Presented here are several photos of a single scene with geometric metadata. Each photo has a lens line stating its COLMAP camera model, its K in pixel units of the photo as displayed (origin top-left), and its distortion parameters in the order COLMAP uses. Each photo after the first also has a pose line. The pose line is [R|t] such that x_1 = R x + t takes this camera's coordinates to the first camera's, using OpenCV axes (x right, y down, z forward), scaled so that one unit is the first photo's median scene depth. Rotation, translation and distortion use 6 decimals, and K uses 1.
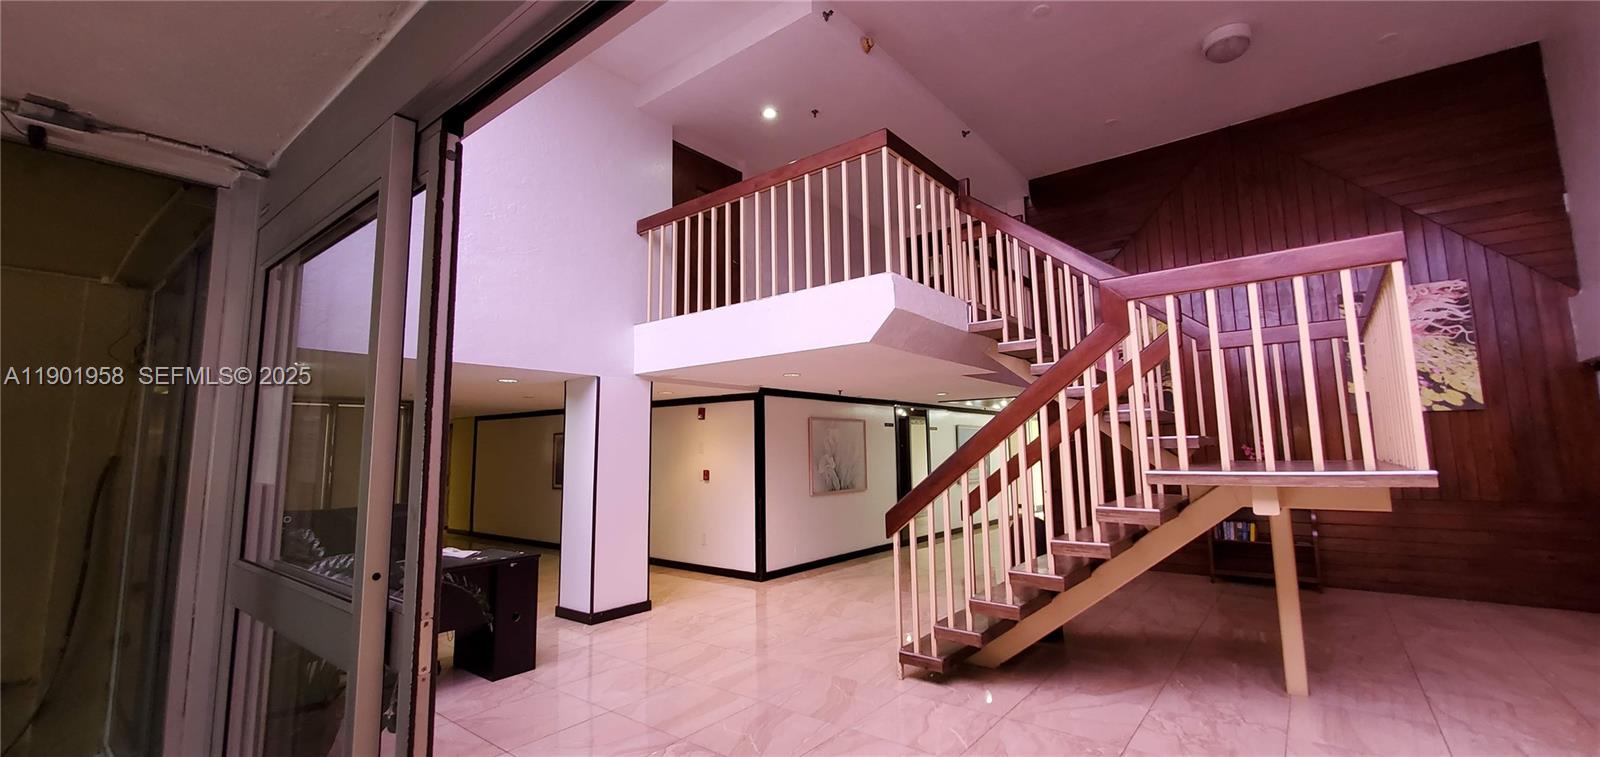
lens RADIAL K [[637.4, 0, 796.9], [0, 637.4, 368.9], [0, 0, 1]] dist [-0.001285, -0.000156]
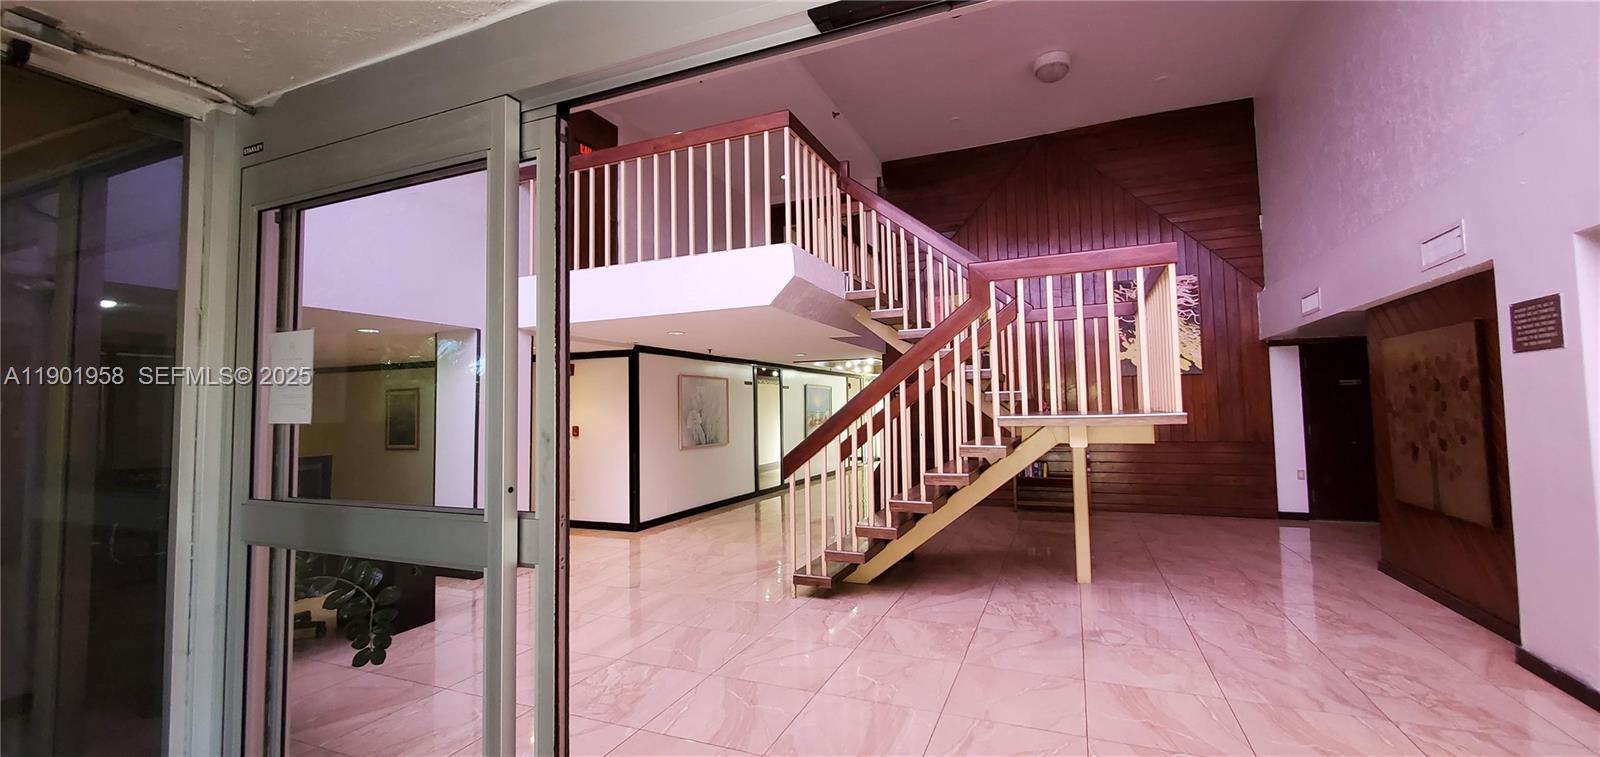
lens RADIAL K [[637.4, 0, 796.9], [0, 637.4, 368.9], [0, 0, 1]] dist [-0.001285, -0.000156]
pose [[0.963749, 0.013394, 0.266474, -0.118242], [-0.029604, 0.997940, 0.056908, 0.003088], [-0.265163, -0.062733, 0.962161, -0.075455]]
